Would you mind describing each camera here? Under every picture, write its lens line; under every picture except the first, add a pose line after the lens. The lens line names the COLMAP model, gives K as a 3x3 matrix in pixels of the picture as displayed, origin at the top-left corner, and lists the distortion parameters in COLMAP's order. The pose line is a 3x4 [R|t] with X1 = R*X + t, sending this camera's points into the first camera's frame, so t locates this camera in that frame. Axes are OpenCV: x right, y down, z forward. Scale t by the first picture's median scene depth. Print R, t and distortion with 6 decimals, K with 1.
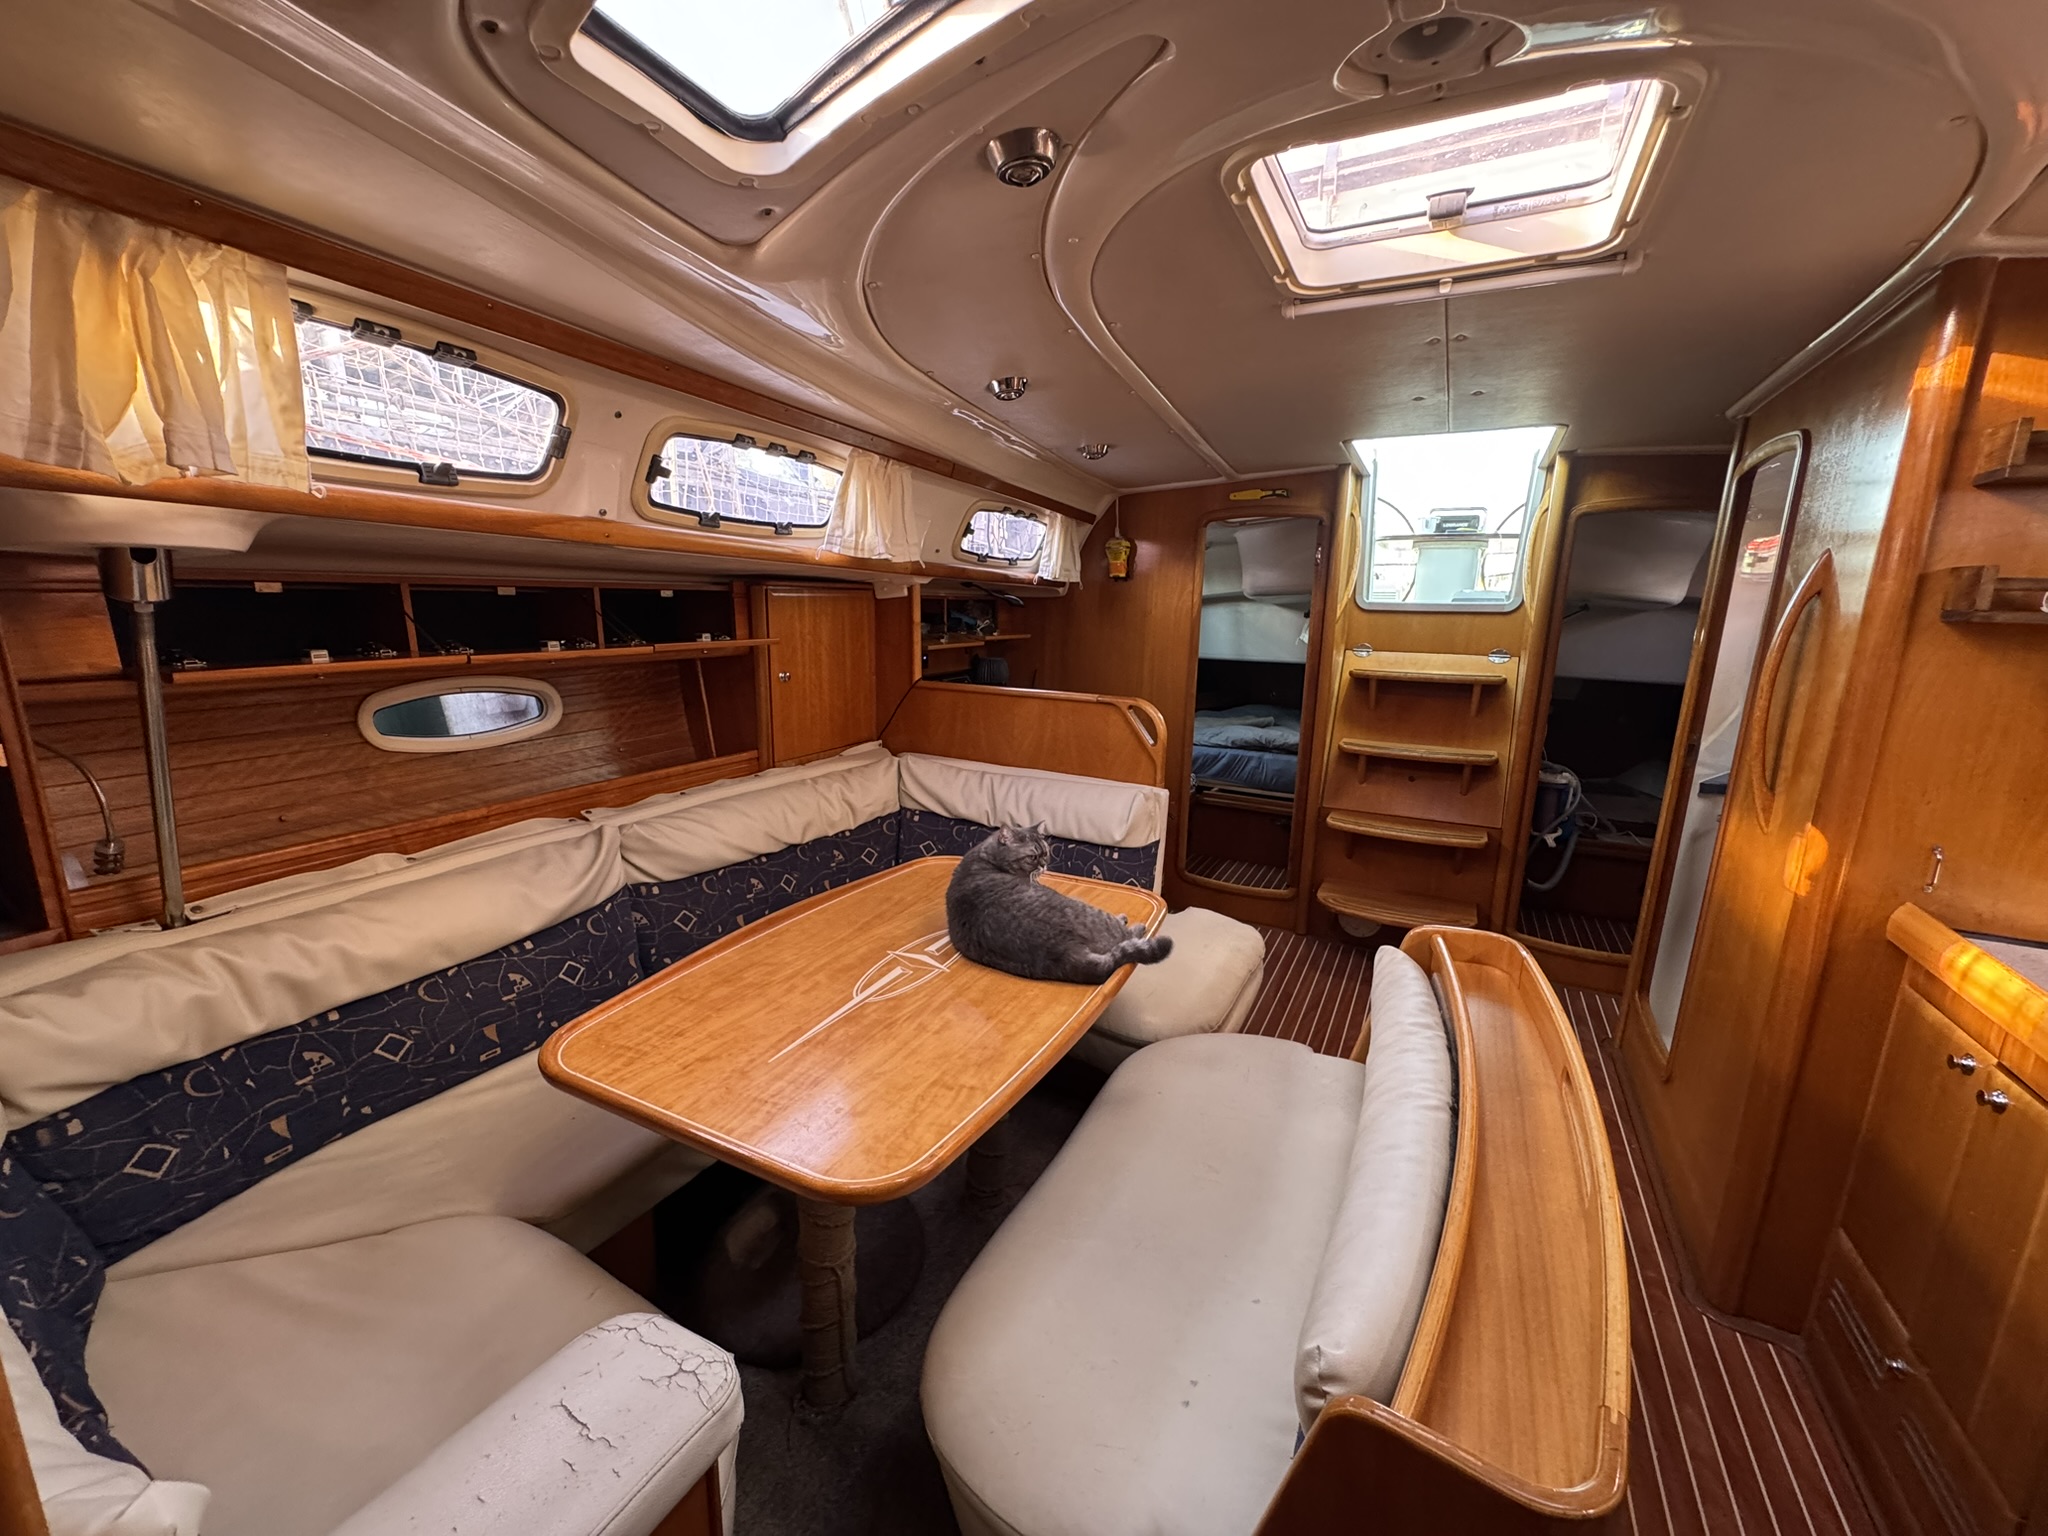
lens RADIAL K [[818.4, 0, 1019.2], [0, 818.4, 776.2], [0, 0, 1]] dist [-0.004764, 0.001229]
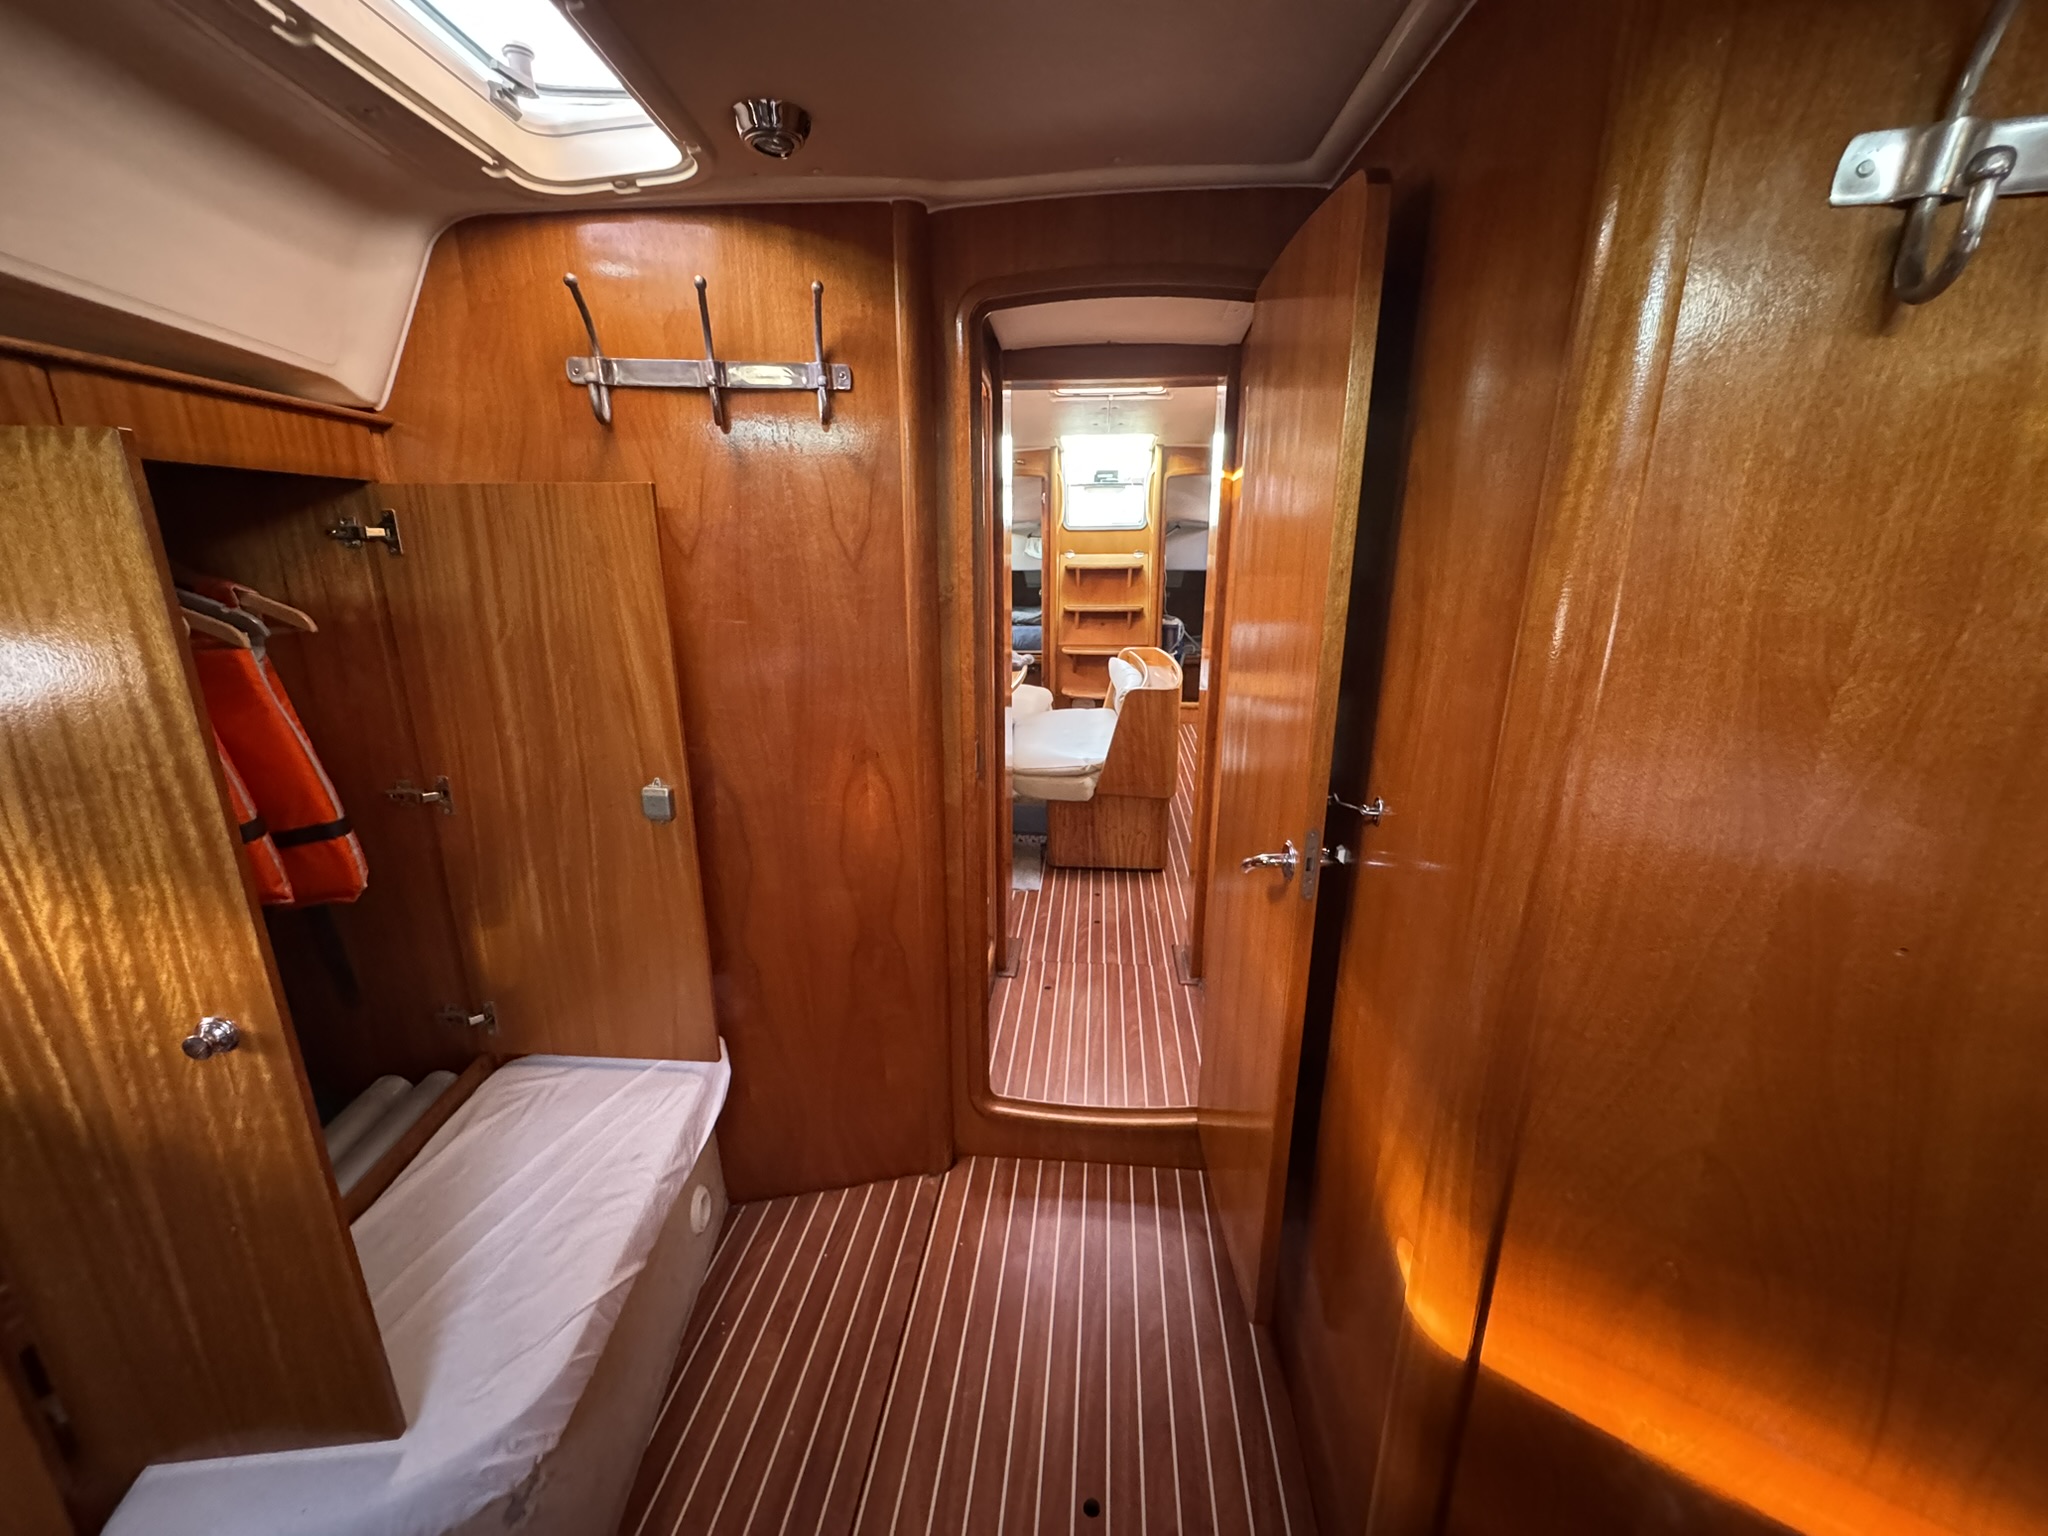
lens RADIAL K [[818.4, 0, 1024.6], [0, 818.4, 776.6], [0, 0, 1]] dist [-0.004764, 0.001229]
pose [[0.921198, -0.127132, 0.367739, -0.989499], [0.099788, 0.990698, 0.092524, 0.388260], [-0.376081, -0.048537, 0.925315, -1.601992]]
